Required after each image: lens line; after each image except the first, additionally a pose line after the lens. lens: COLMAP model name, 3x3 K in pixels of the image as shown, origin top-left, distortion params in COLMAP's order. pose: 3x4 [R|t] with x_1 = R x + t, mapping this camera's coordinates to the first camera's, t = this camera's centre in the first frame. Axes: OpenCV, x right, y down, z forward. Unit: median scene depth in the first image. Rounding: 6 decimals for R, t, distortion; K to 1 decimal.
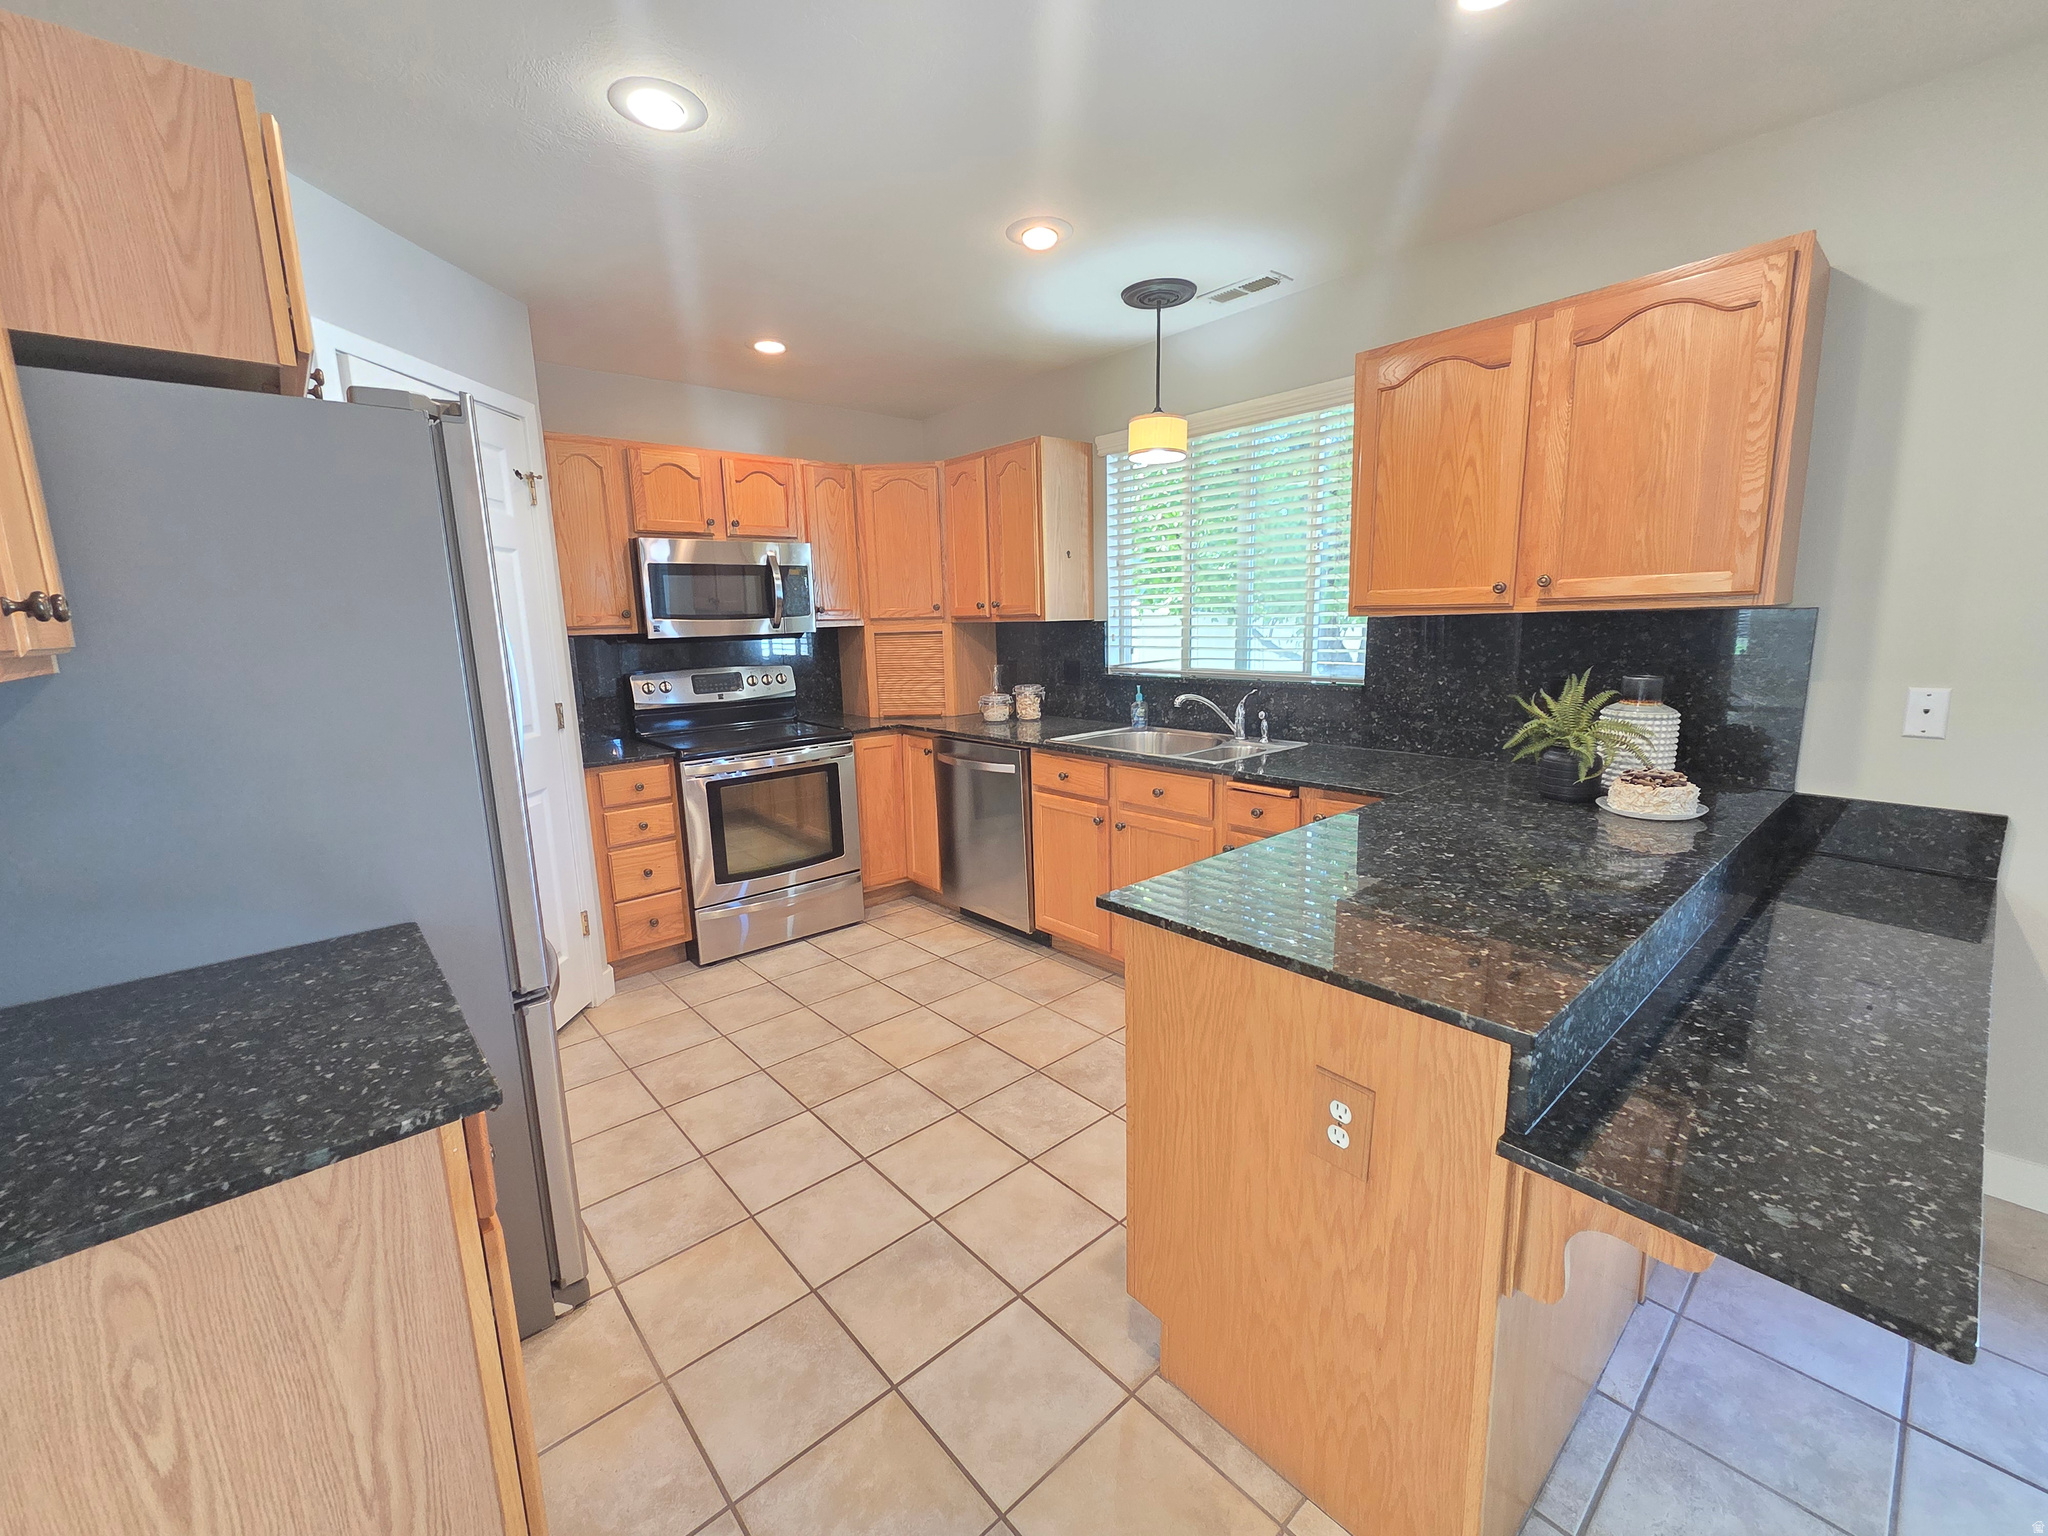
lens RADIAL K [[841.1, 0, 1023.0], [0, 841.1, 760.9], [0, 0, 1]] dist [0.001289, 0.001566]
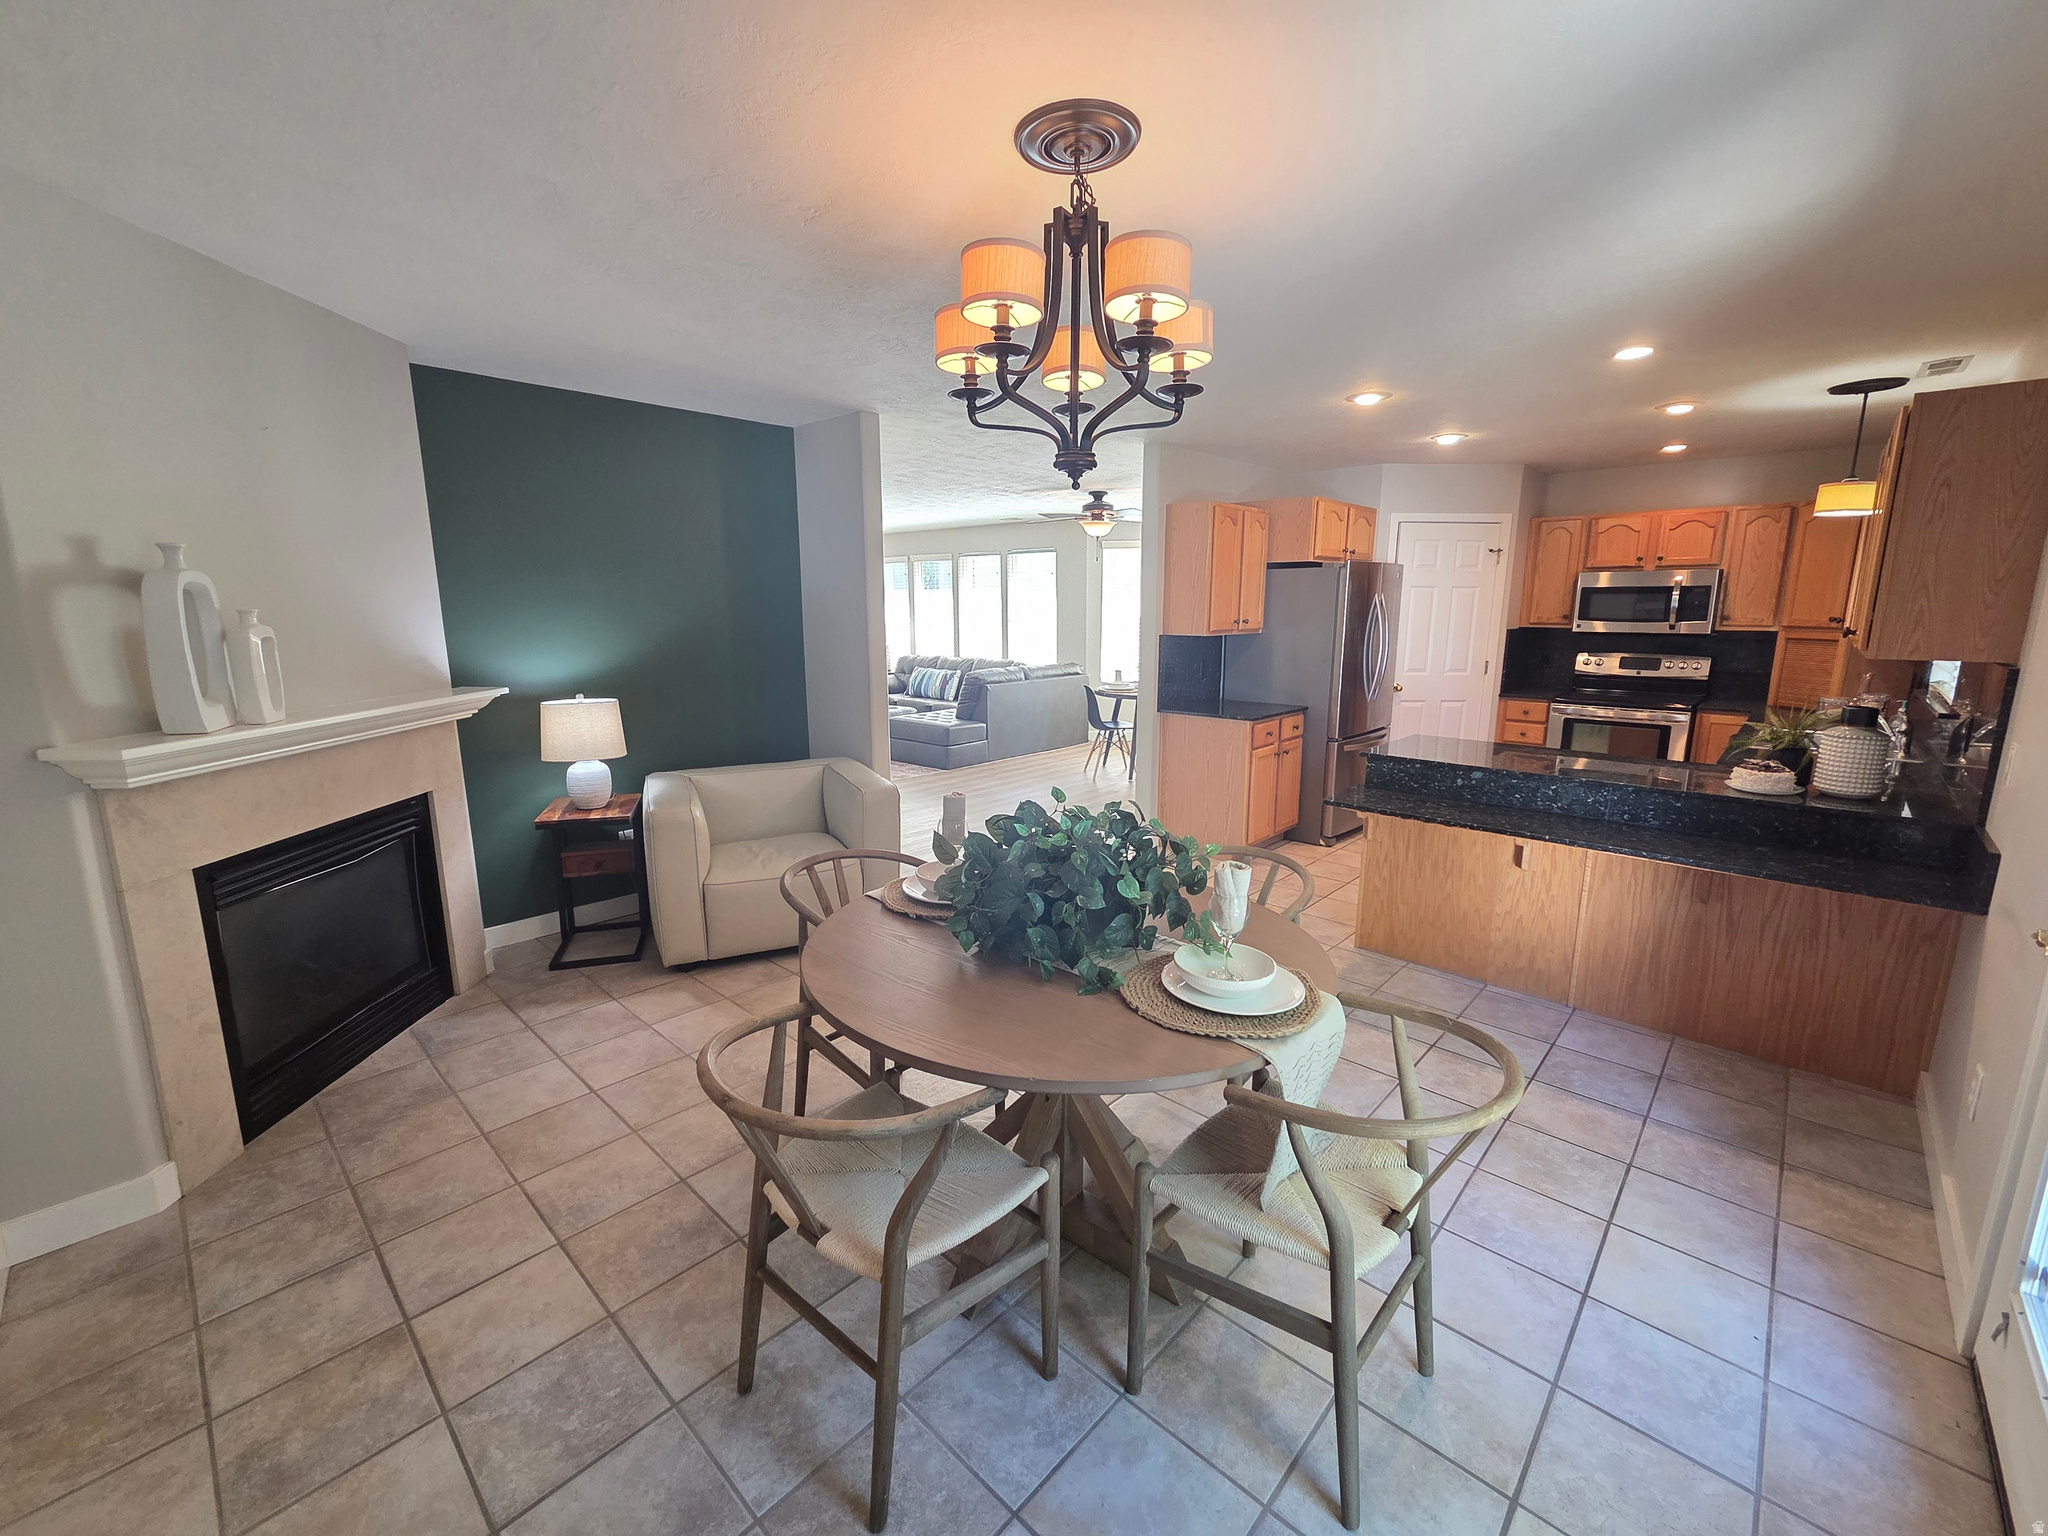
lens RADIAL K [[841.1, 0, 1016.8], [0, 841.1, 764.3], [0, 0, 1]] dist [0.001289, 0.001566]
pose [[0.093229, 0.214863, -0.972184, 1.643655], [-0.170407, 0.965473, 0.197038, -0.041968], [0.980953, 0.147298, 0.126625, -0.396936]]
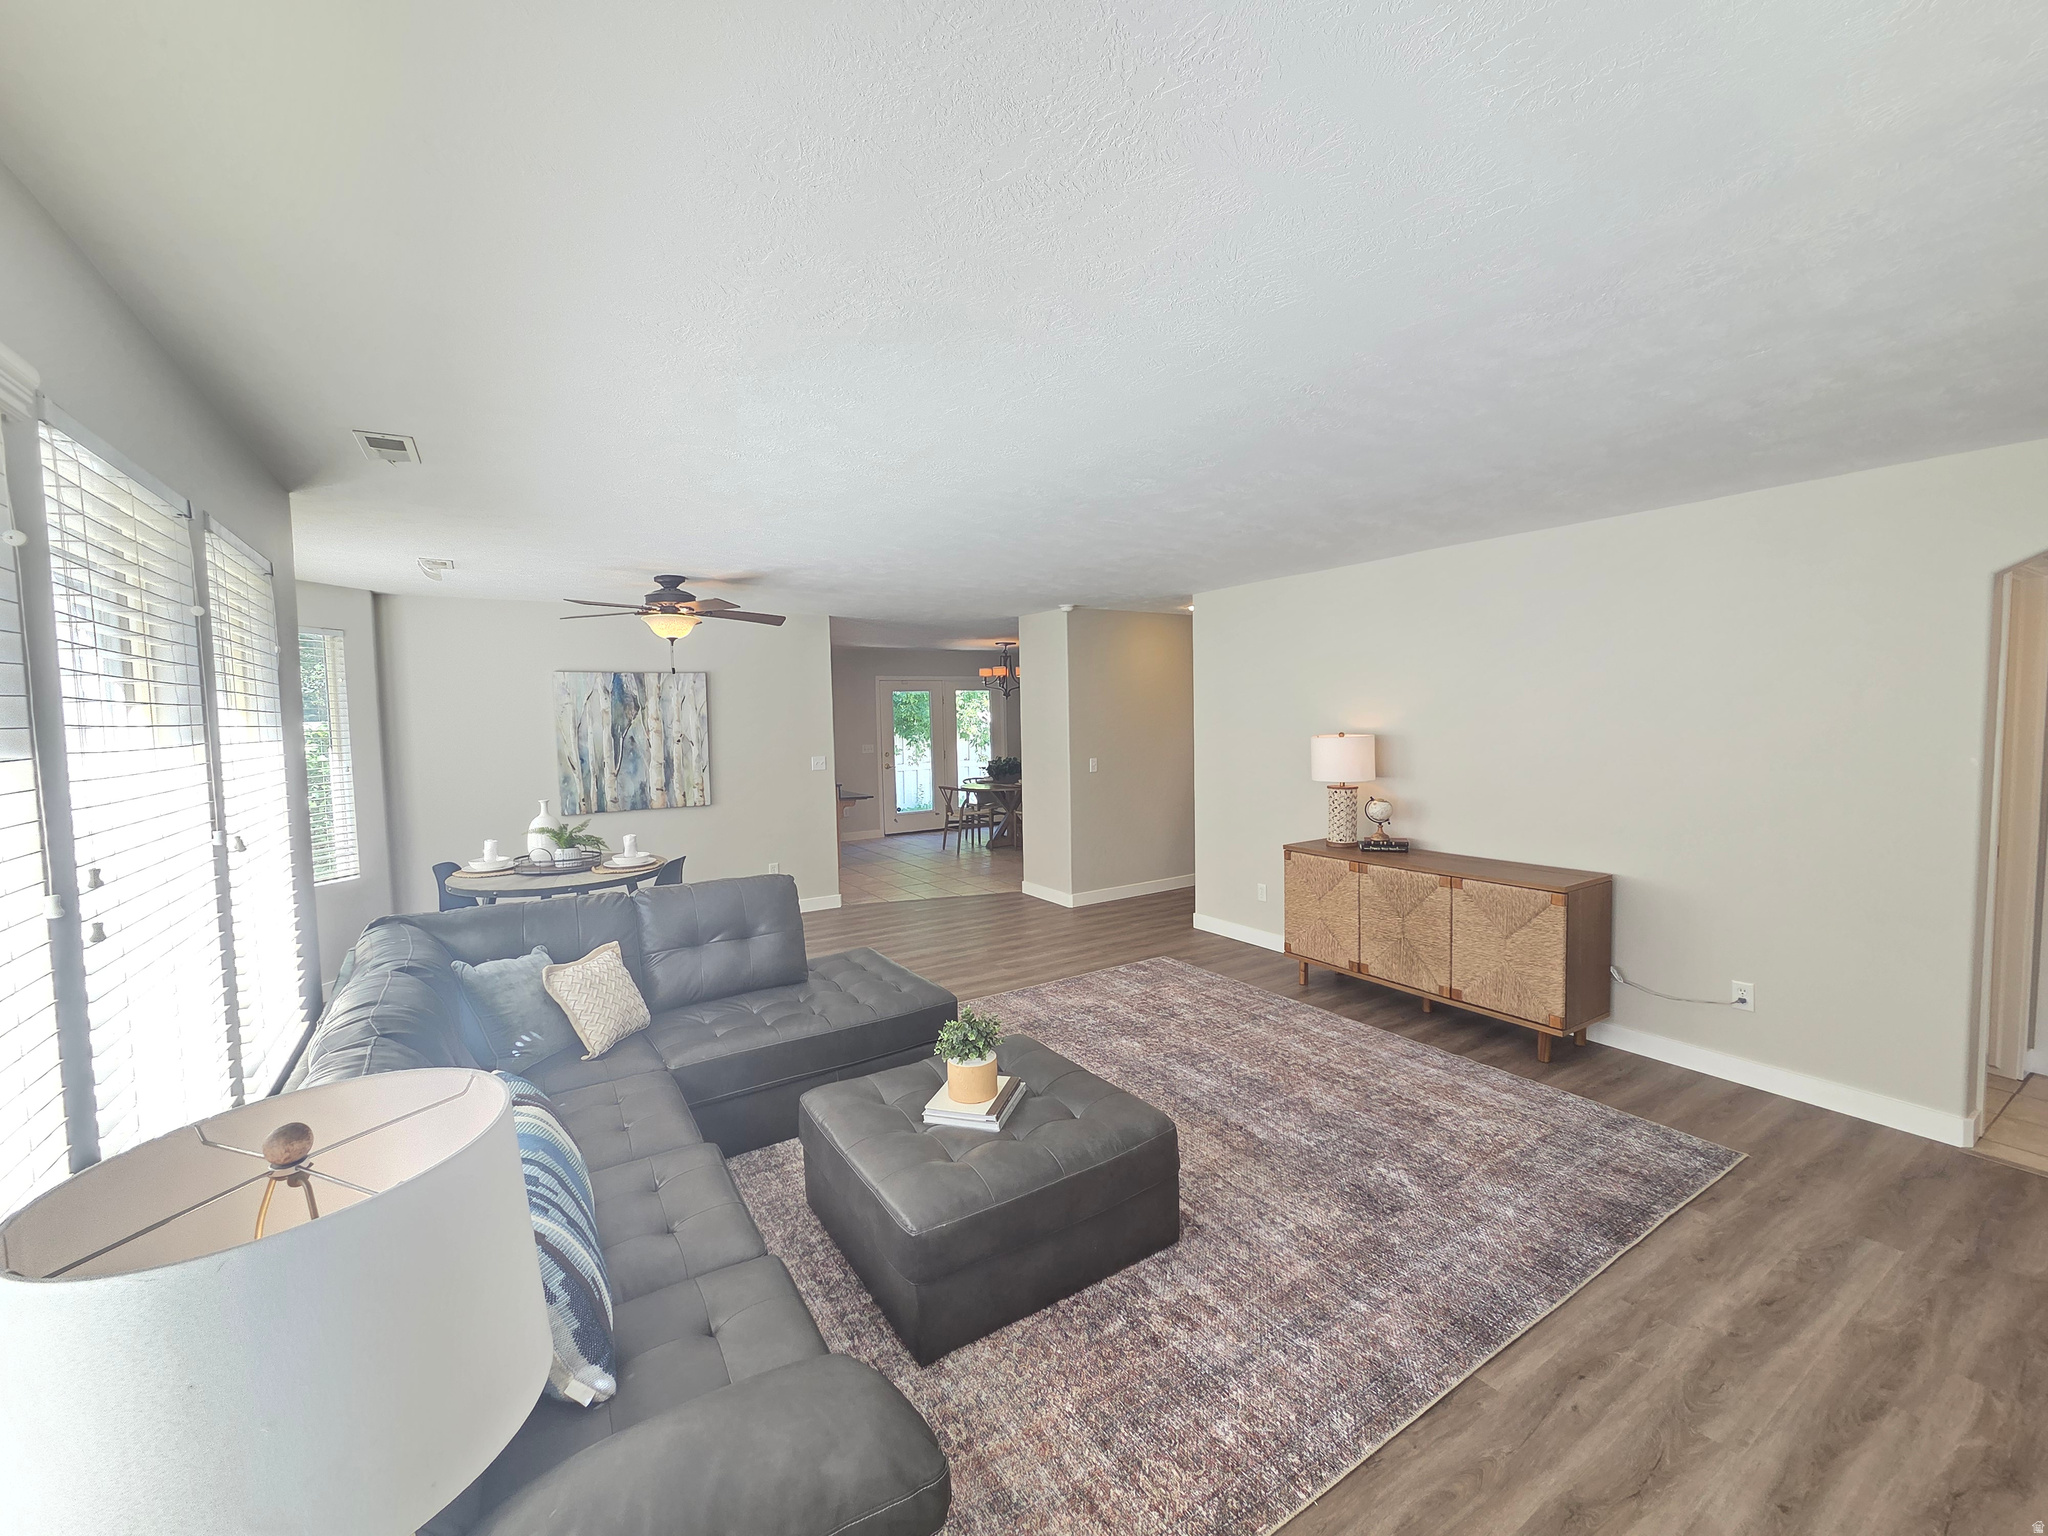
lens RADIAL K [[841.1, 0, 1019.0], [0, 841.1, 763.6], [0, 0, 1]] dist [0.001289, 0.001566]
pose [[0.154512, -0.036067, 0.987332, -3.235078], [0.182969, 0.983092, 0.007279, 0.155470], [-0.970901, 0.179527, 0.158499, -0.944071]]
